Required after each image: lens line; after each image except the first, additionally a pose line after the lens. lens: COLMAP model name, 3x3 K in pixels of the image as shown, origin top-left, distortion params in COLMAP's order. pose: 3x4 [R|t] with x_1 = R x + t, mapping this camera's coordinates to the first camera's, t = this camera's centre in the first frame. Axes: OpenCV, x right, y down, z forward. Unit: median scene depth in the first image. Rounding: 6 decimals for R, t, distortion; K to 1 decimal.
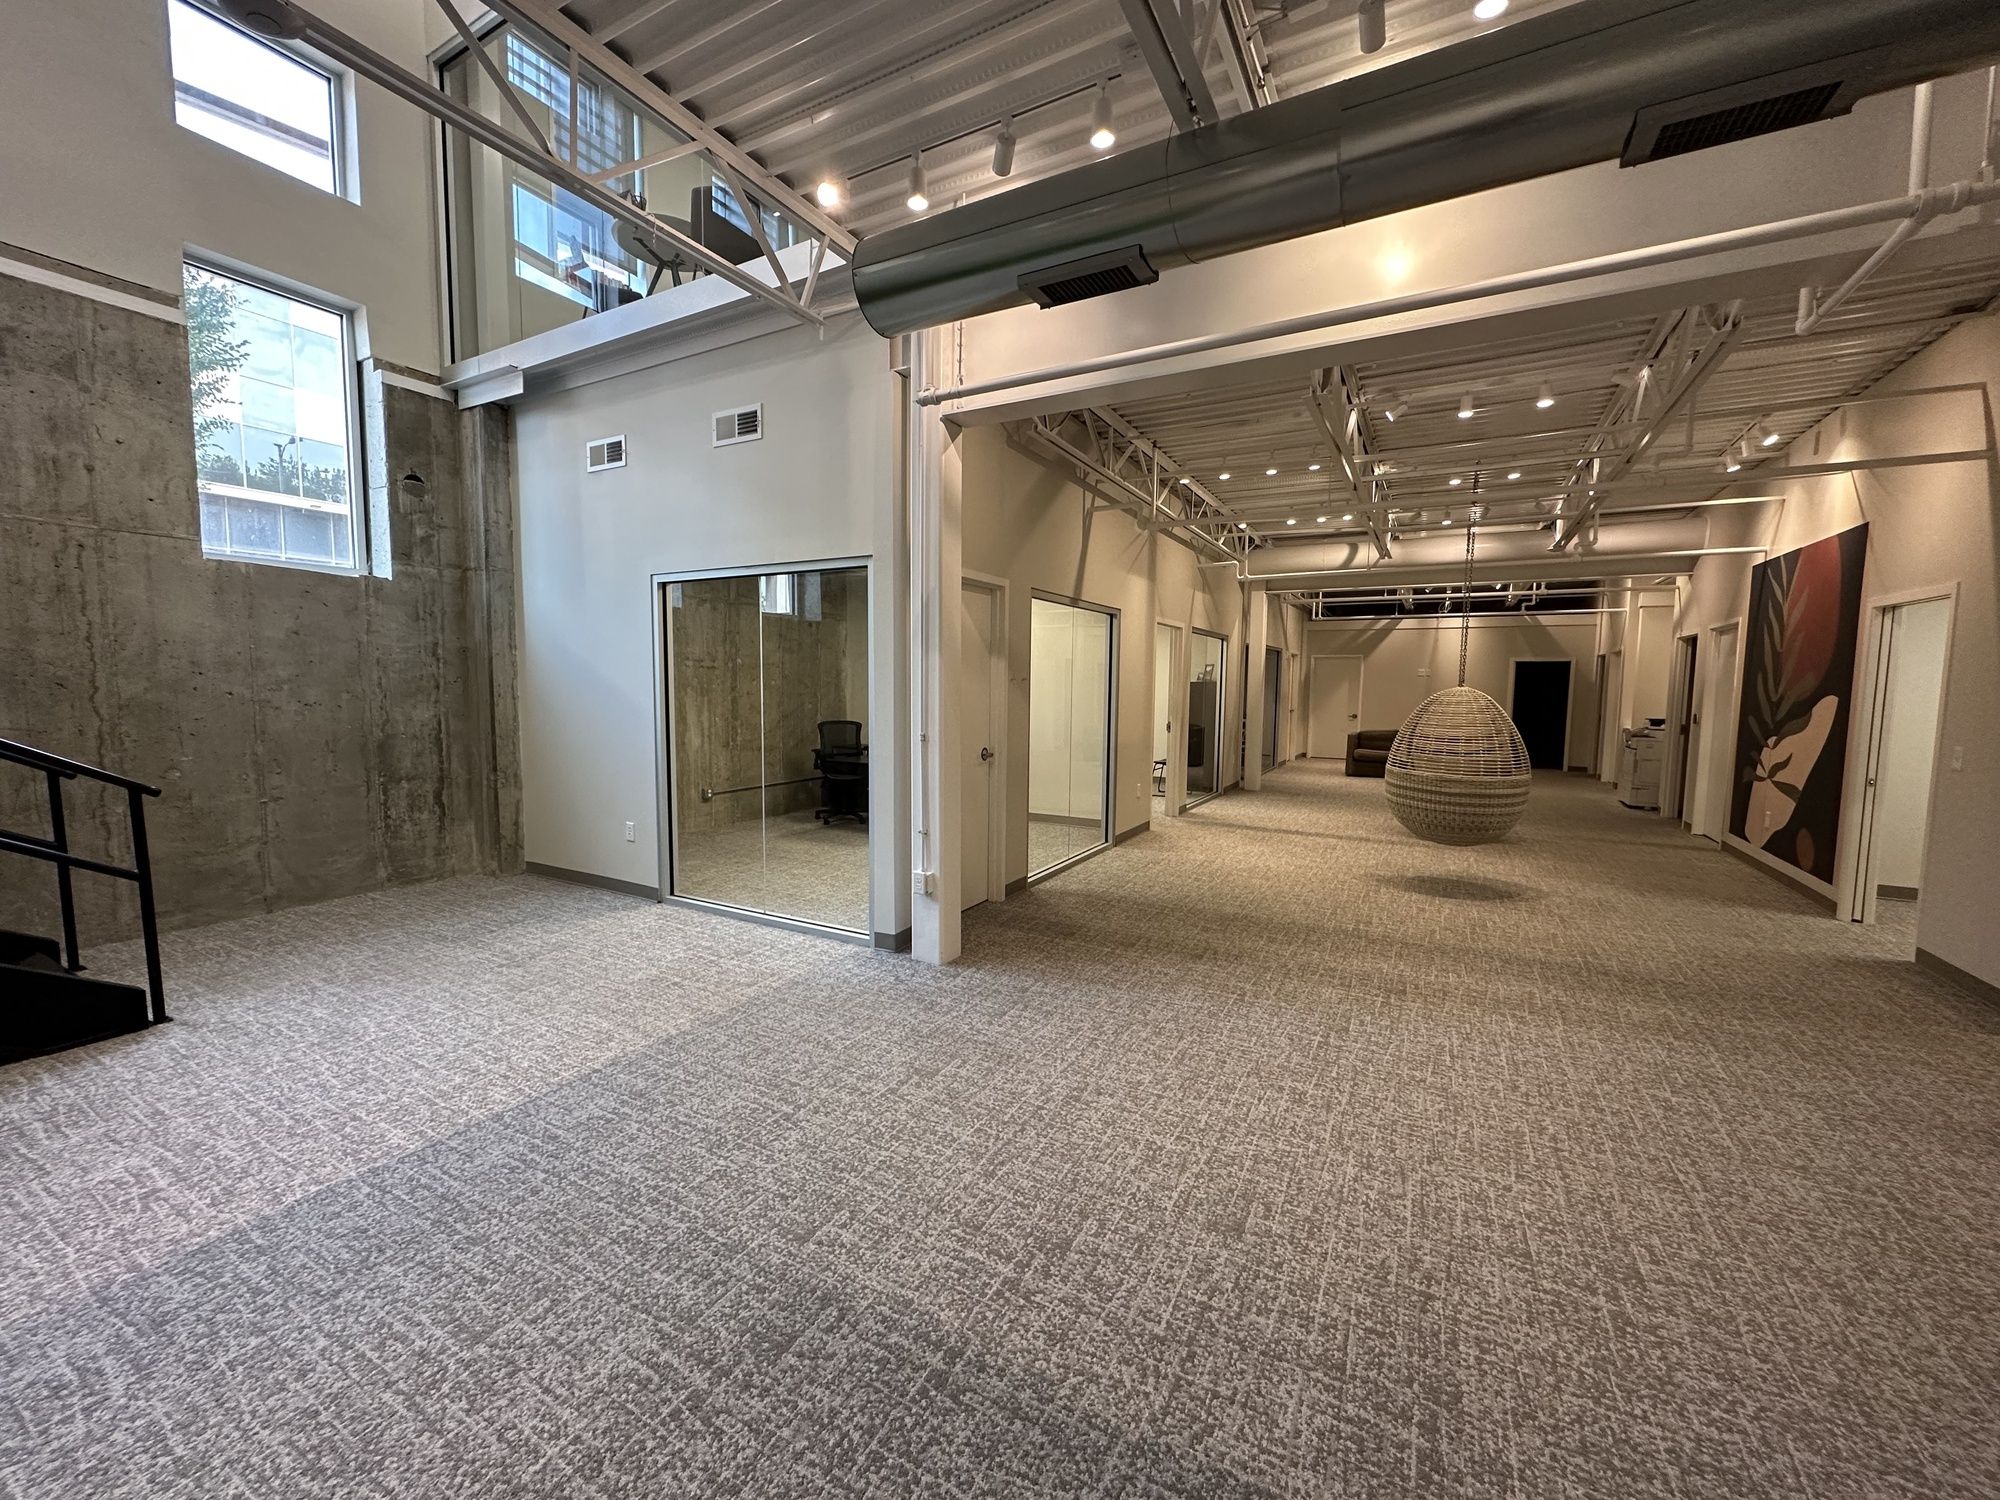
lens RADIAL K [[799.8, 0, 998.9], [0, 799.8, 749.4], [0, 0, 1]] dist [-0.001211, -0.000313]
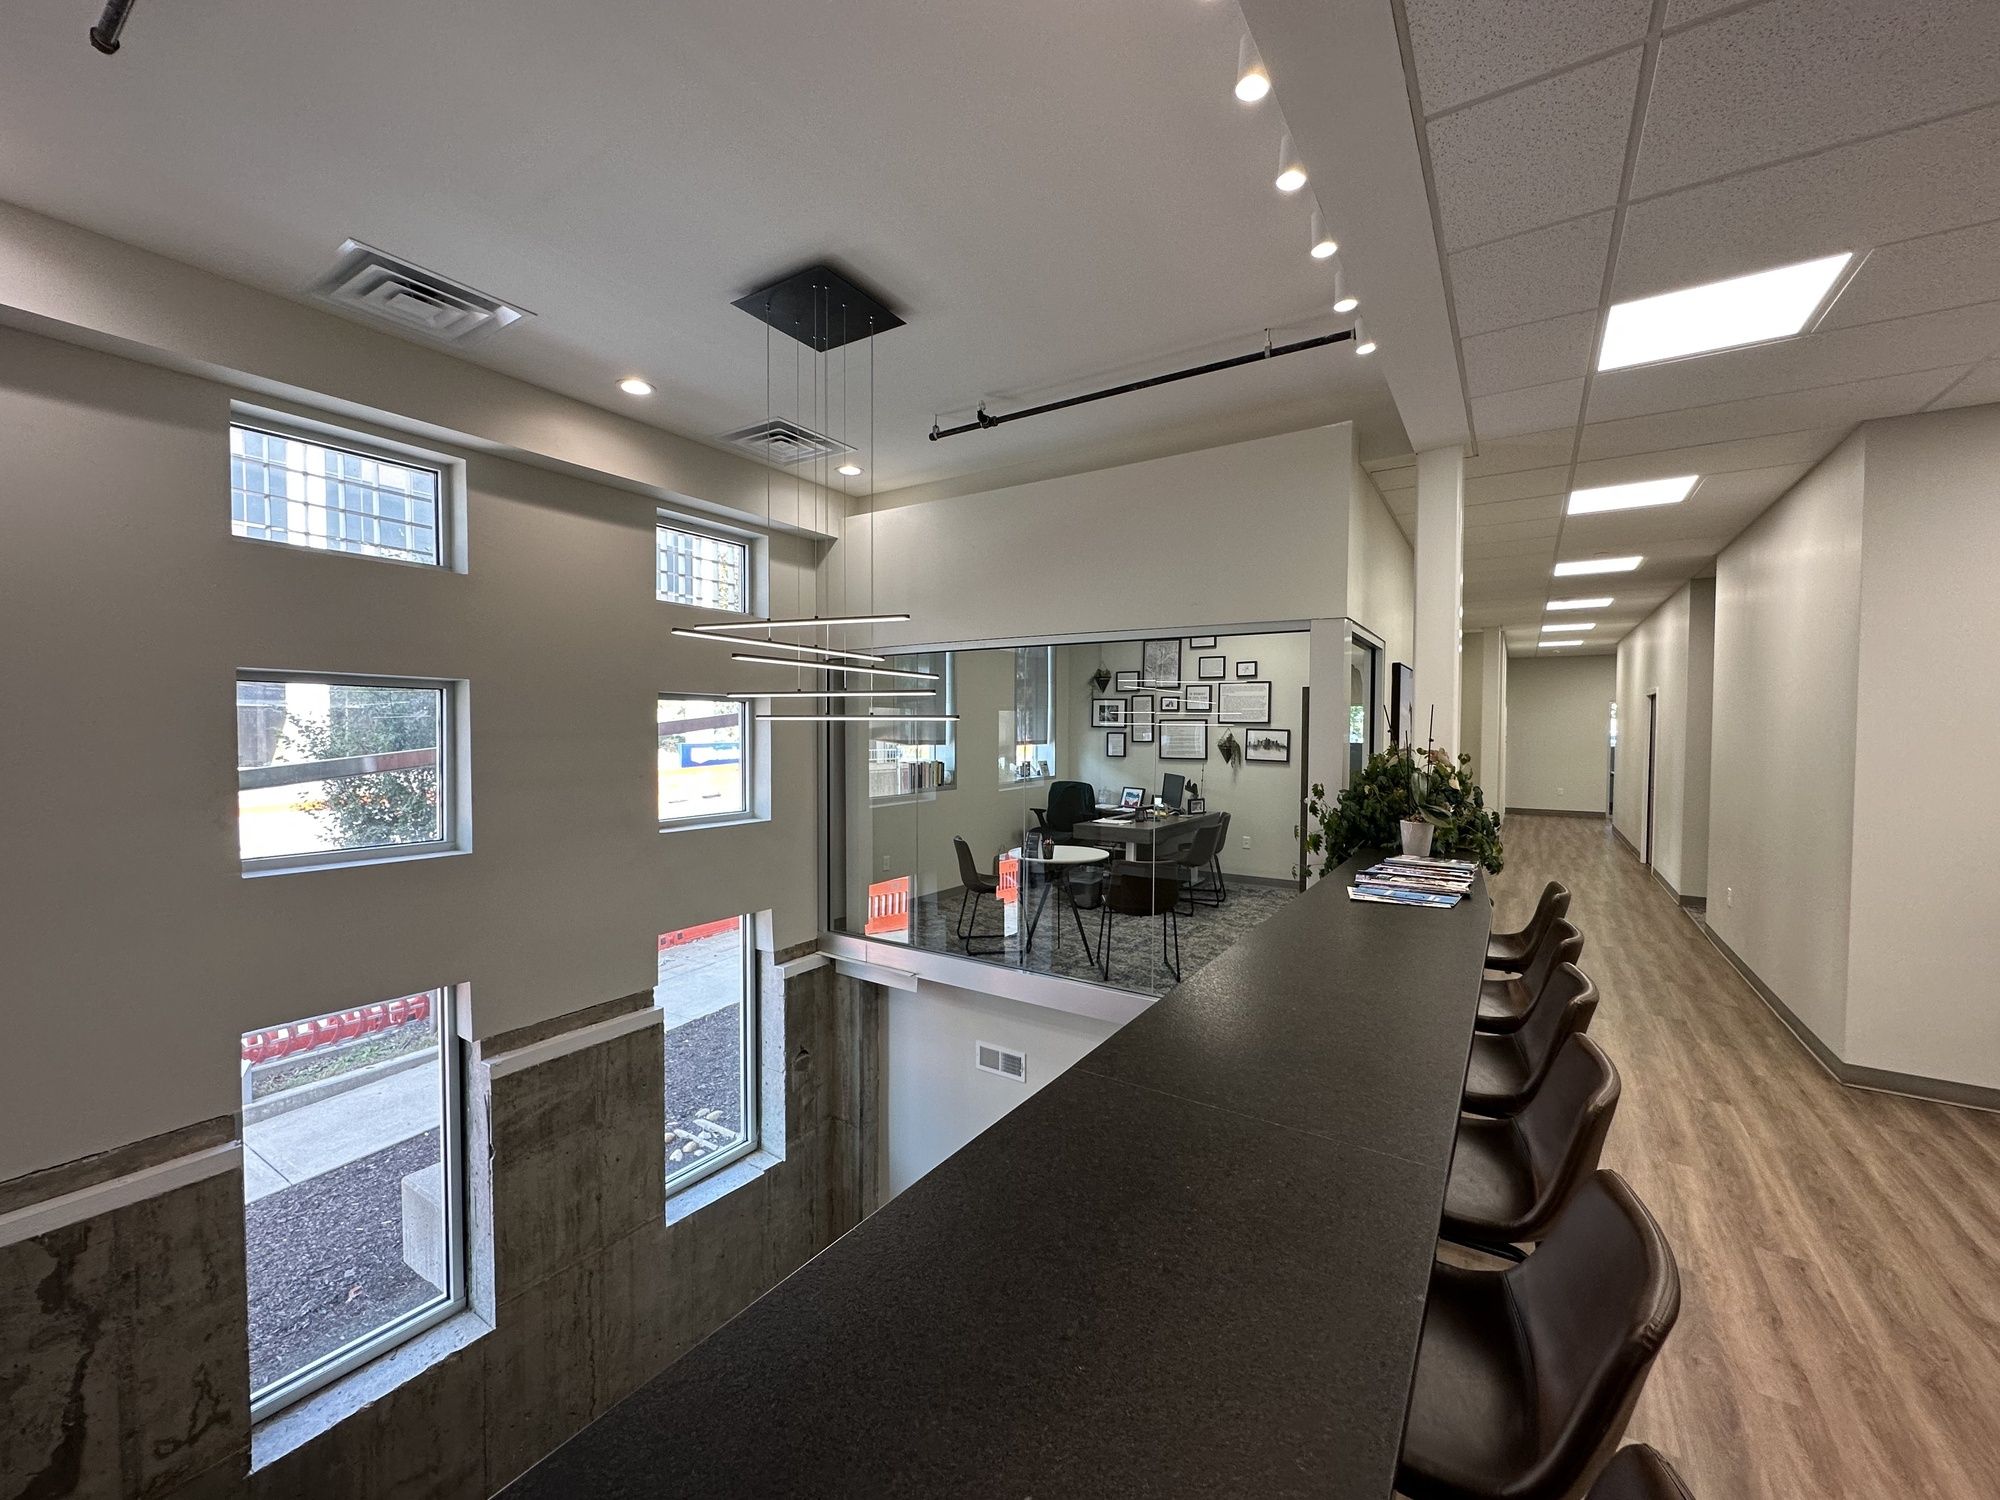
lens RADIAL K [[799.8, 0, 1001.4], [0, 799.8, 749.9], [0, 0, 1]] dist [-0.001211, -0.000313]
pose [[0.997716, -0.007837, -0.067097, -0.401342], [0.004066, 0.998413, -0.056162, -0.687464], [0.067430, 0.055761, 0.996165, -0.054483]]
